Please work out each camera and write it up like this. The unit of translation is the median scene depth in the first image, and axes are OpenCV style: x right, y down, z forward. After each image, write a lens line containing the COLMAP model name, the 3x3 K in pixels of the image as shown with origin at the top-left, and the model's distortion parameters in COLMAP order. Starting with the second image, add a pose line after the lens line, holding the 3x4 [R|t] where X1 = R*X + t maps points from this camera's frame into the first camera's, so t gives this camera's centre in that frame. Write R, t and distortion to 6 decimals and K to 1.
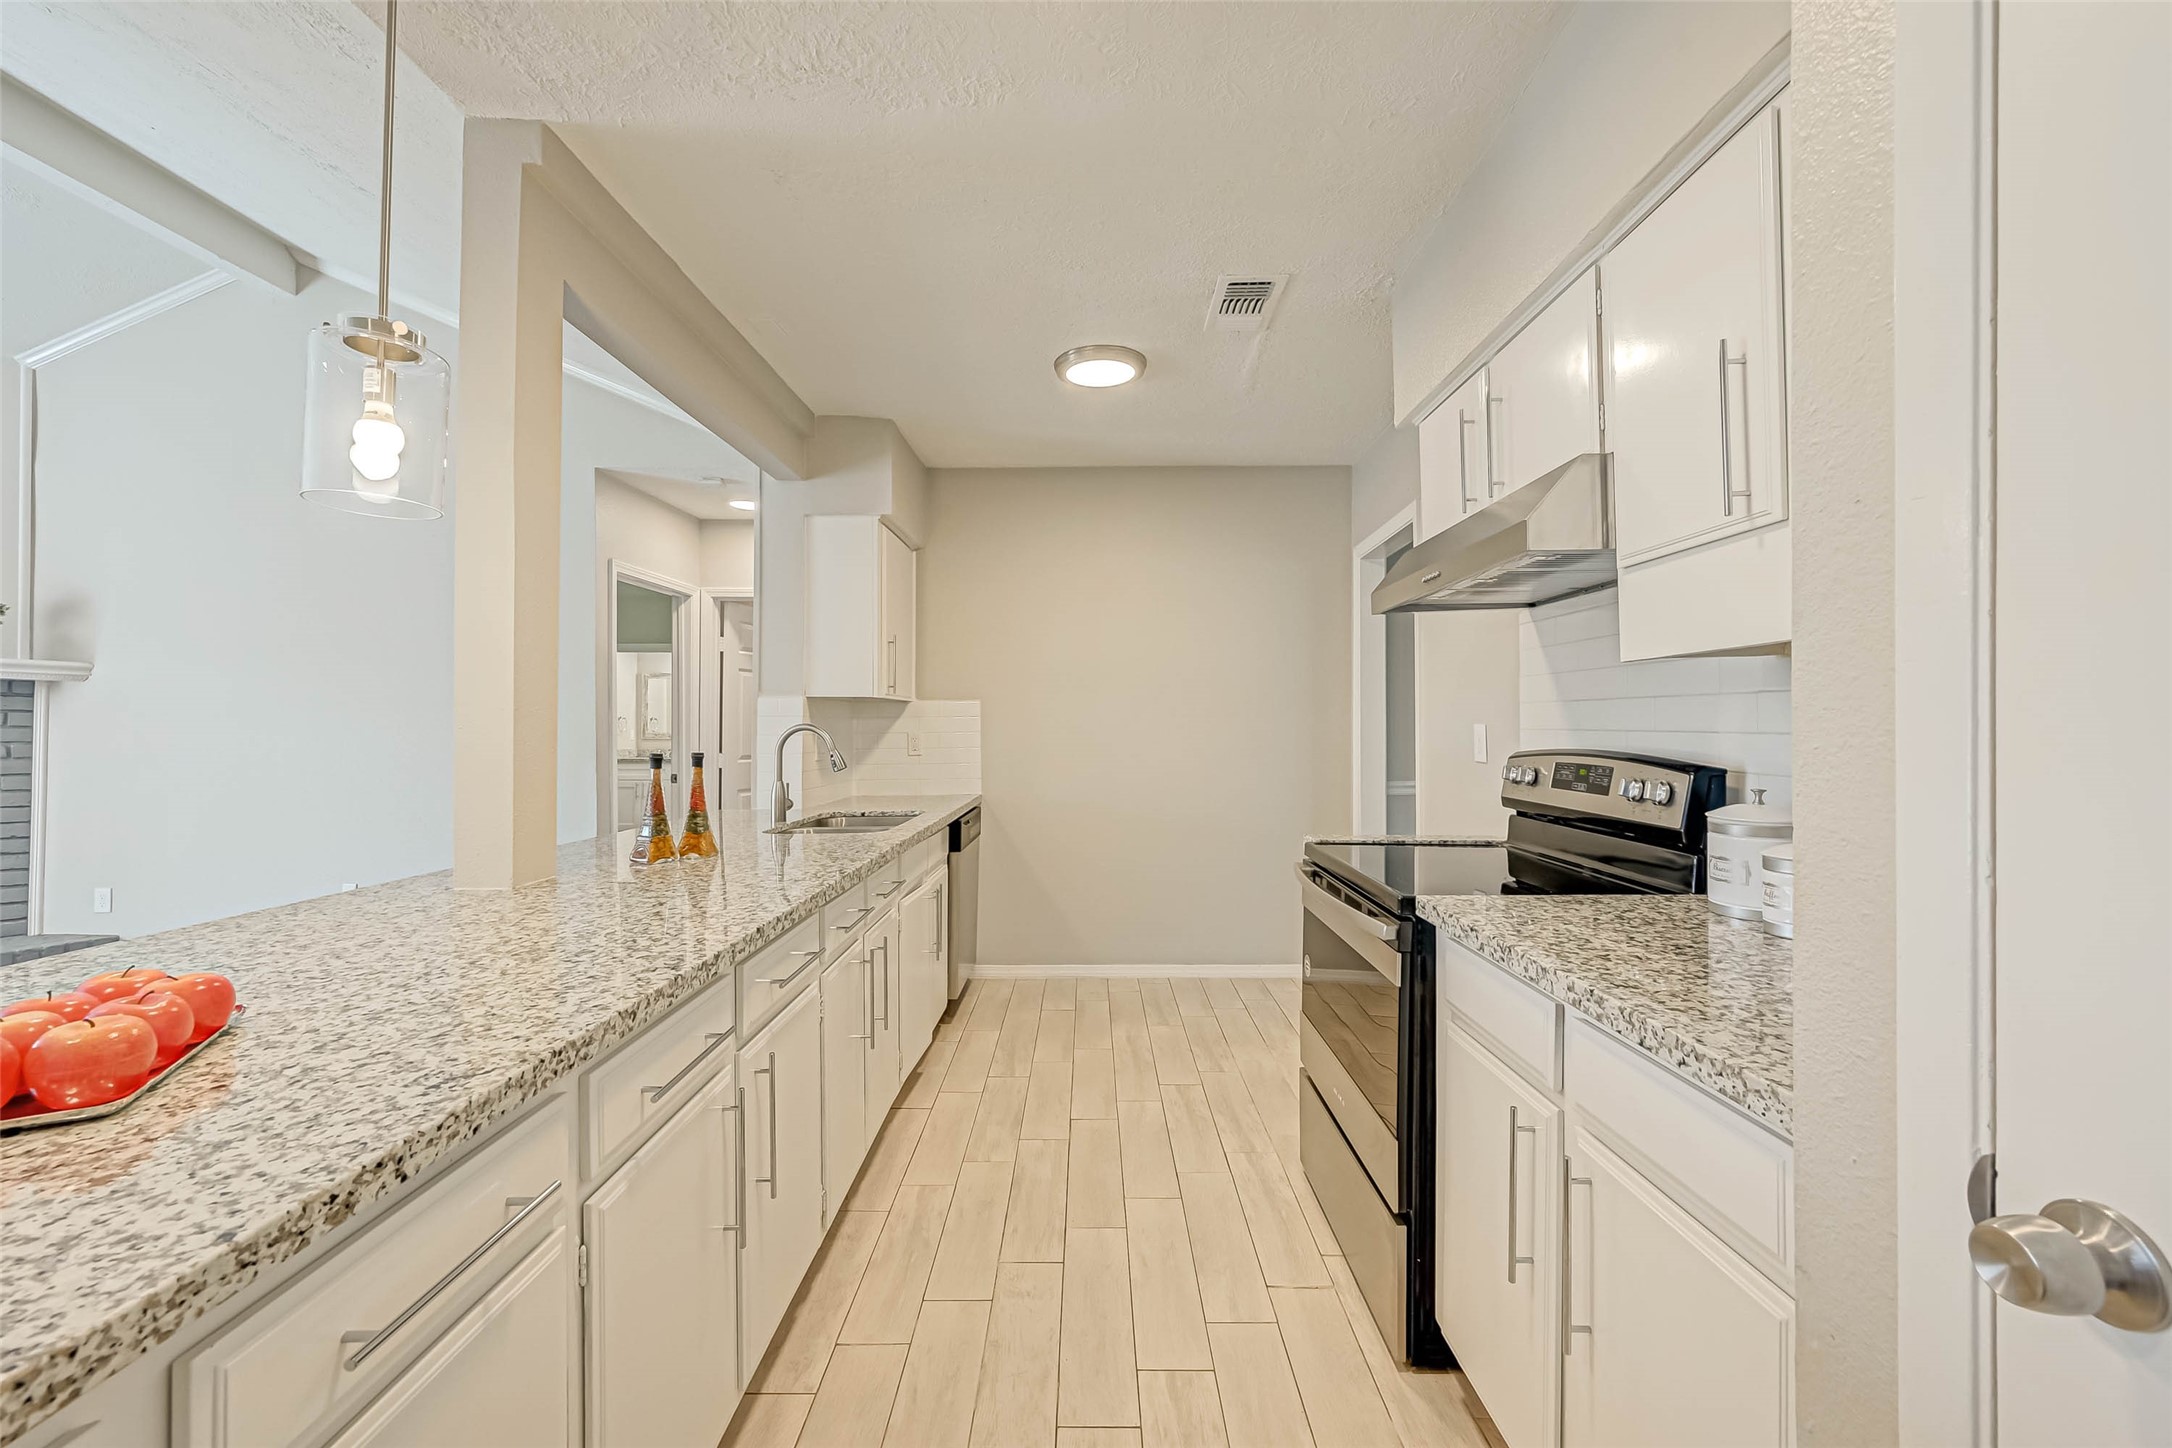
lens RADIAL K [[916.3, 0, 1075.6], [0, 916.3, 724.3], [0, 0, 1]] dist [-0.001053, -0.000185]
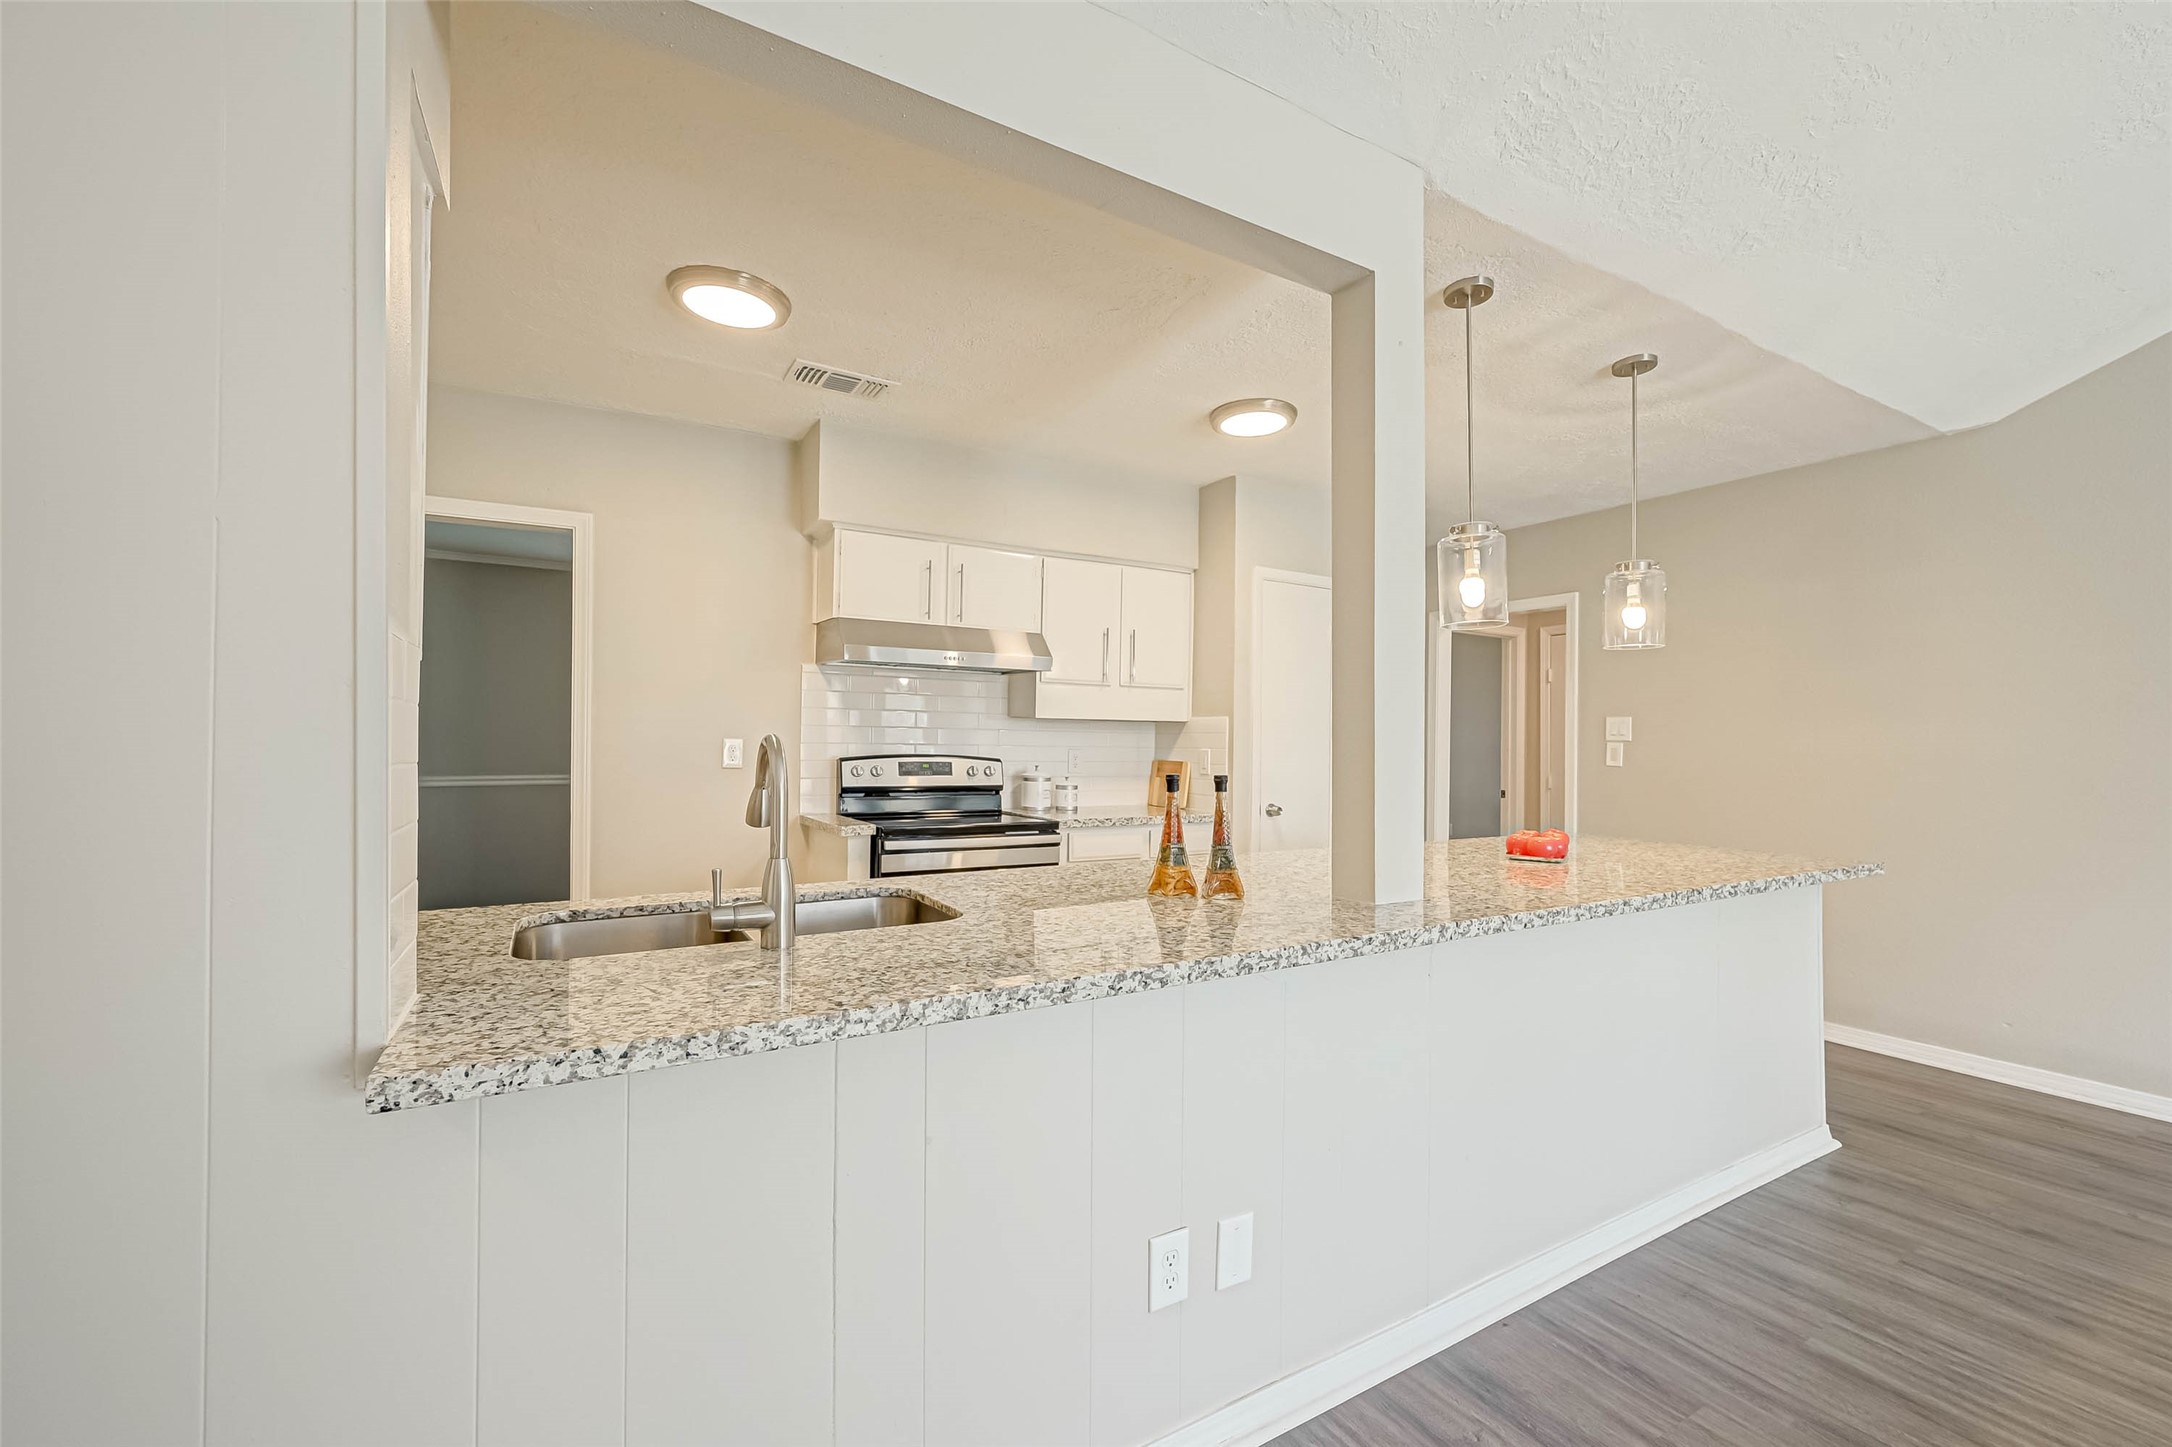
lens RADIAL K [[916.3, 0, 1075.6], [0, 916.3, 723.8], [0, 0, 1]] dist [-0.001053, -0.000185]
pose [[-0.488774, 0.016429, 0.872256, -1.330527], [-0.004566, 0.999761, -0.021389, 0.003525], [-0.872399, -0.014438, -0.488582, 1.729022]]
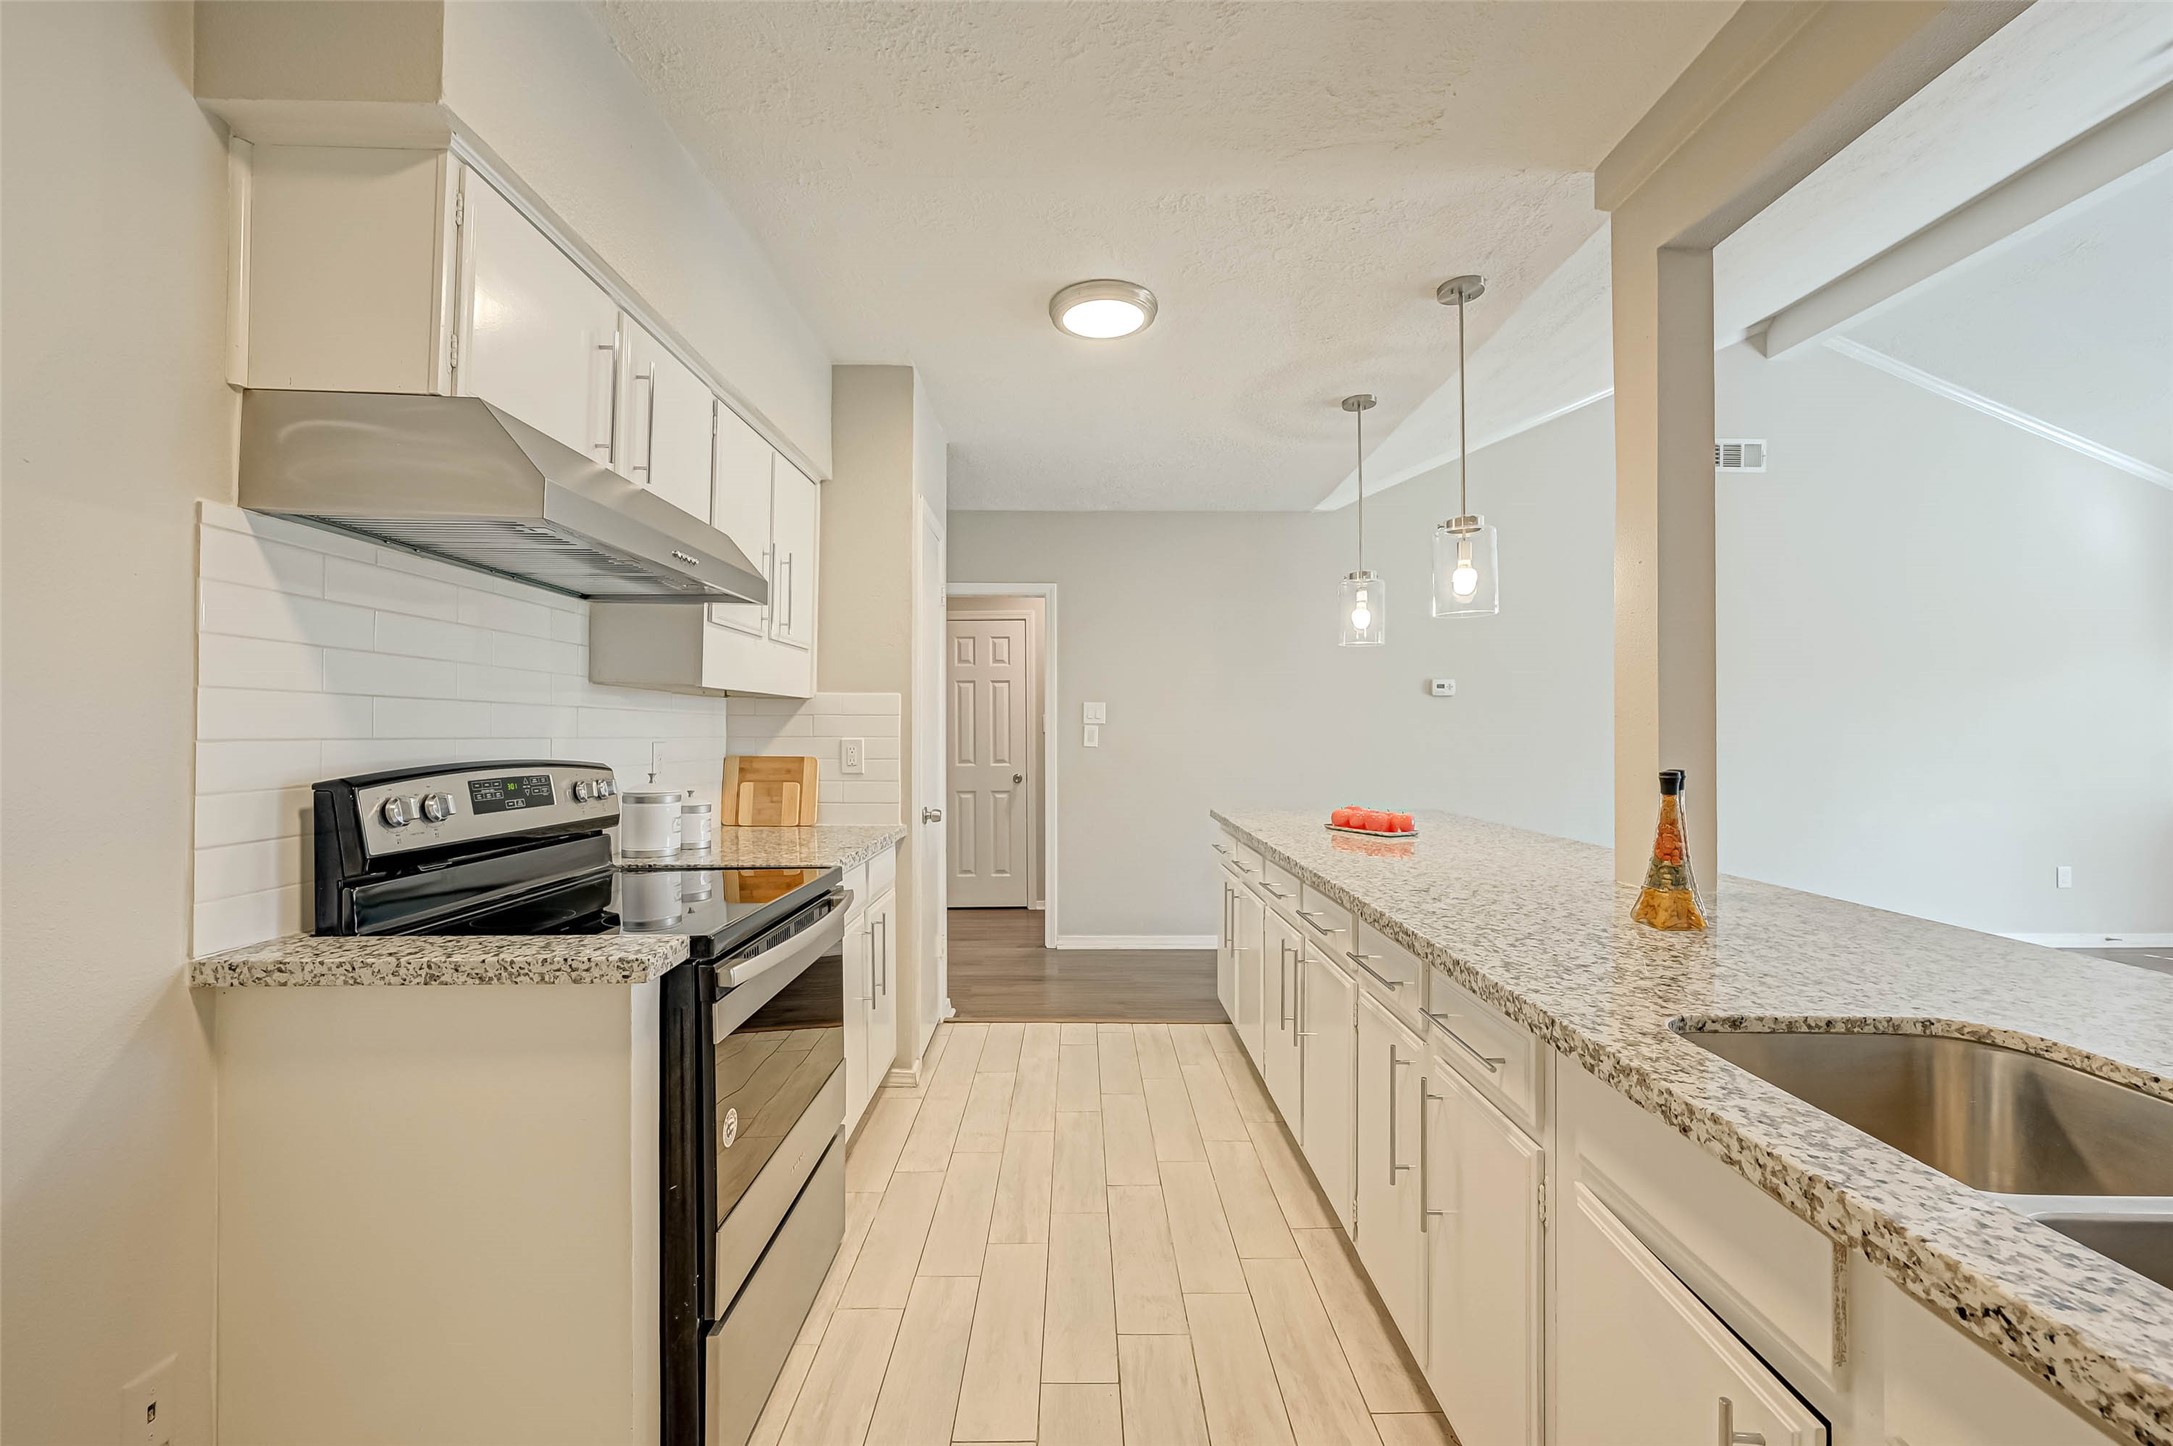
lens RADIAL K [[916.8, 0, 1076.1], [0, 916.8, 723.3], [0, 0, 1]] dist [-0.001053, -0.000185]
pose [[-0.999878, -0.000171, -0.015613, 0.041863], [-0.000145, 0.999999, -0.001657, -0.005915], [0.015613, -0.001655, -0.999877, 1.931340]]
